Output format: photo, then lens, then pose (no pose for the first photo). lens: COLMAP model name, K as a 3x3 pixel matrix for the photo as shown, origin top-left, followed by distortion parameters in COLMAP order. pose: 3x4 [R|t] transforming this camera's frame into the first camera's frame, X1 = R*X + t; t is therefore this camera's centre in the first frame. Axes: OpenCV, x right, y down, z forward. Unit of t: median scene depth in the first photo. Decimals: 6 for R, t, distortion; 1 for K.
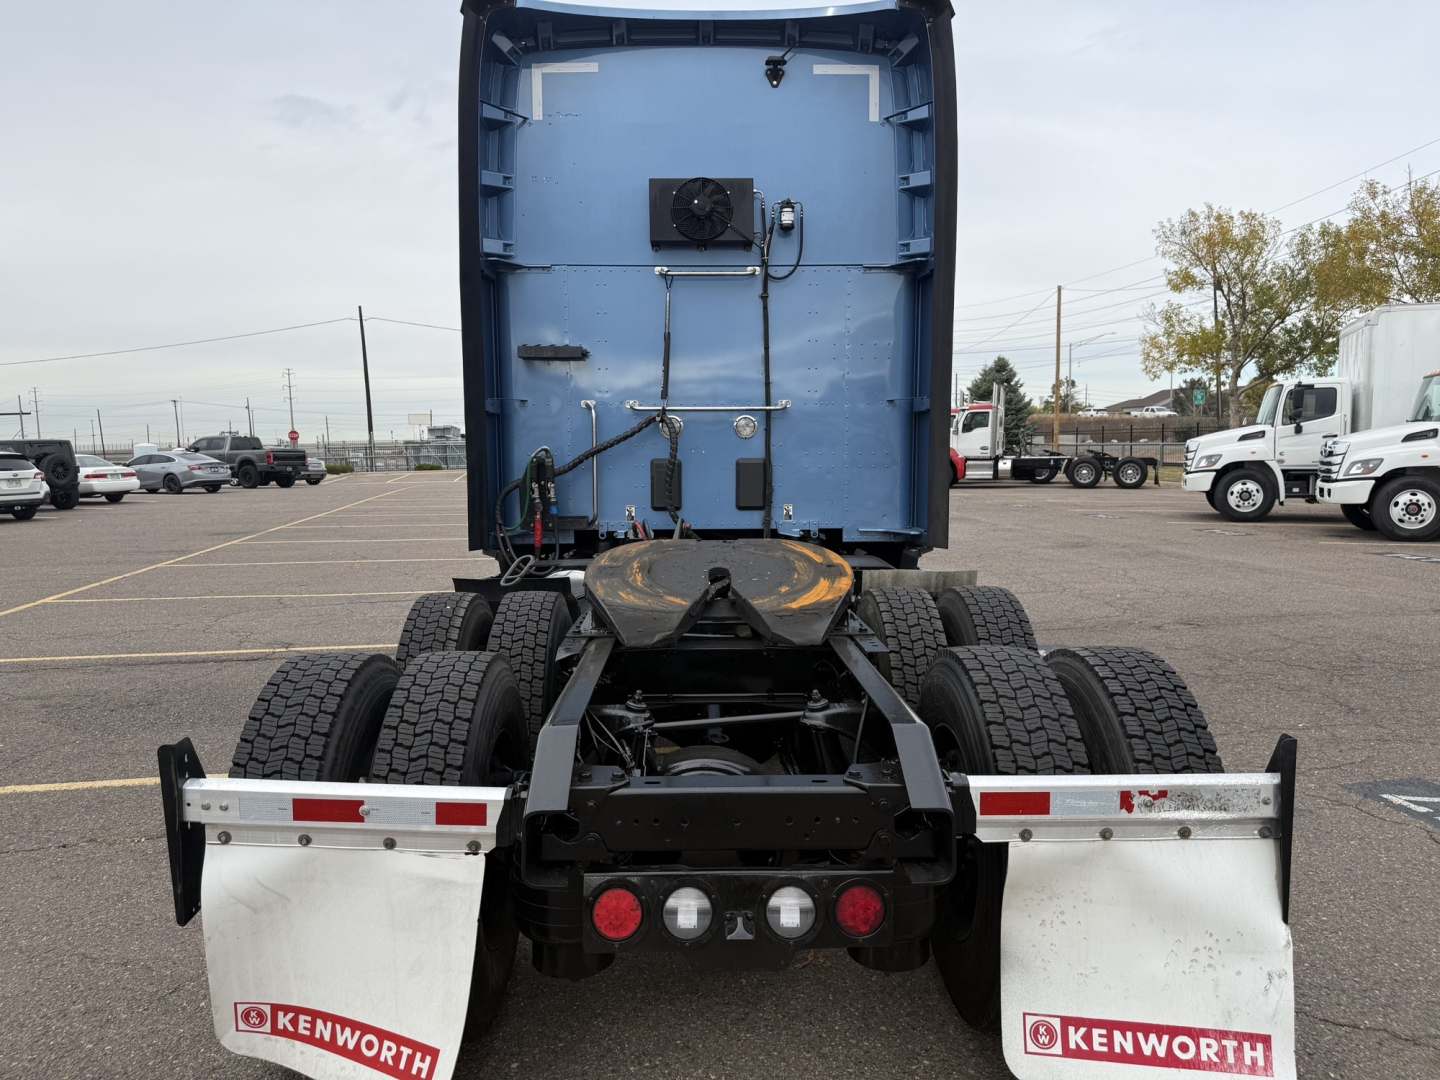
lens RADIAL K [[1013.5, 0, 718.4], [0, 1013.5, 546.3], [0, 0, 1]] dist [0.043401, -0.053120]
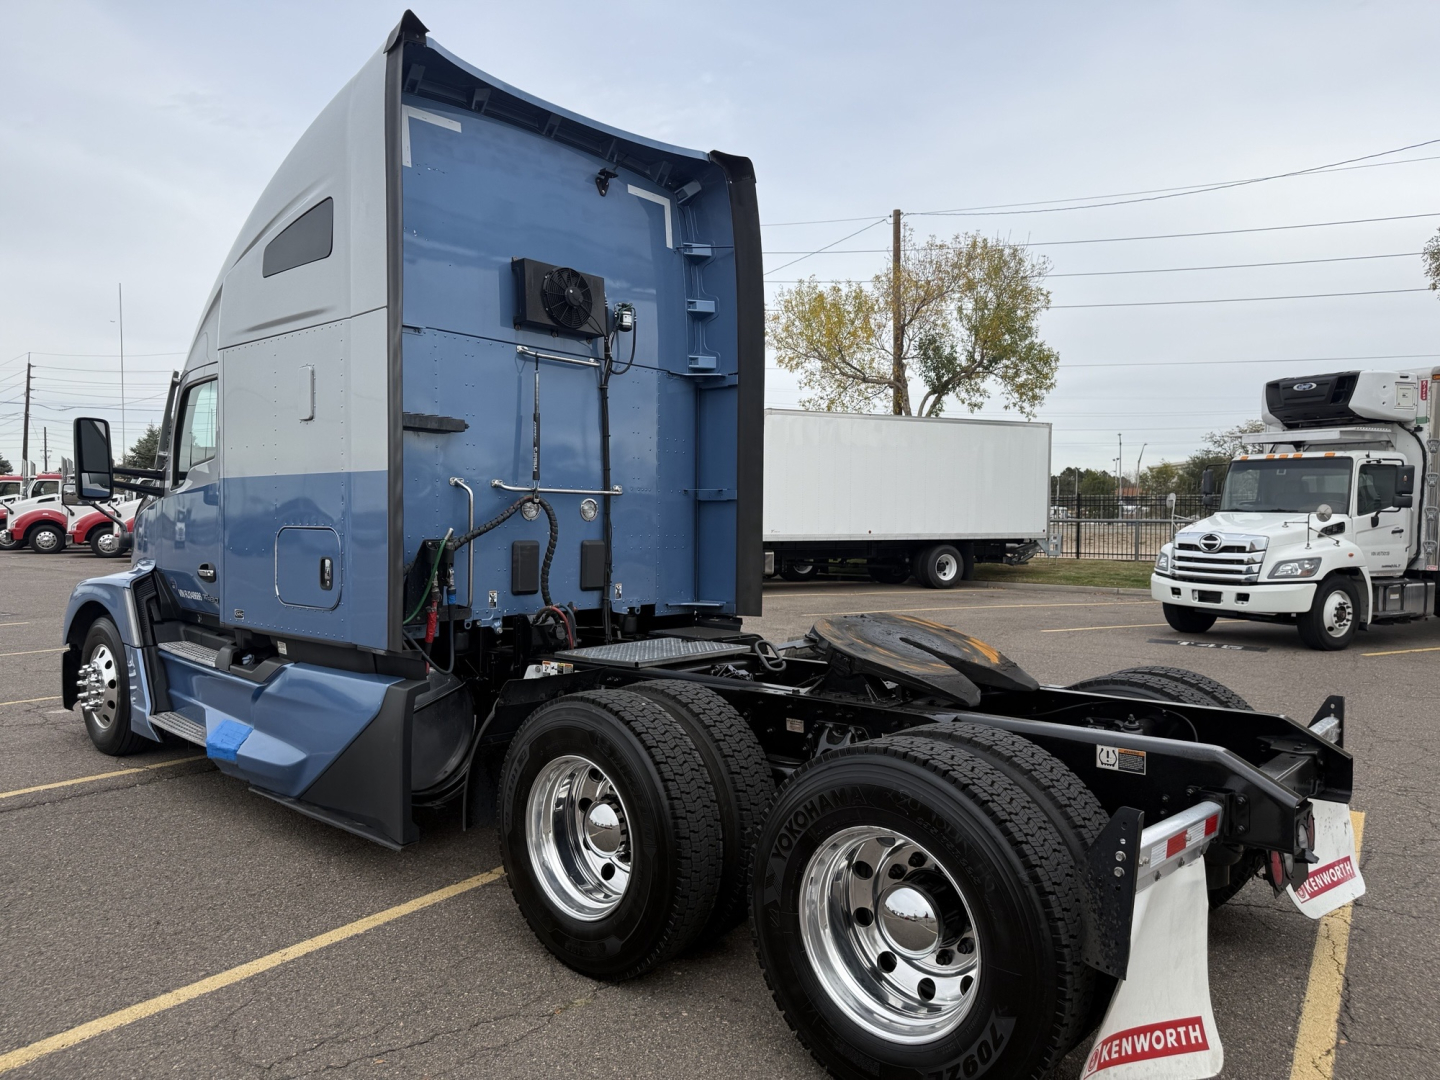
lens RADIAL K [[1025.9, 0, 686.7], [0, 1025.9, 539.4], [0, 0, 1]] dist [0.116239, -0.212725]
pose [[0.673240, 0.005000, 0.739407, -0.694102], [0.048048, 0.997568, -0.050494, -0.030965], [-0.737861, 0.069522, 0.671362, 0.230482]]
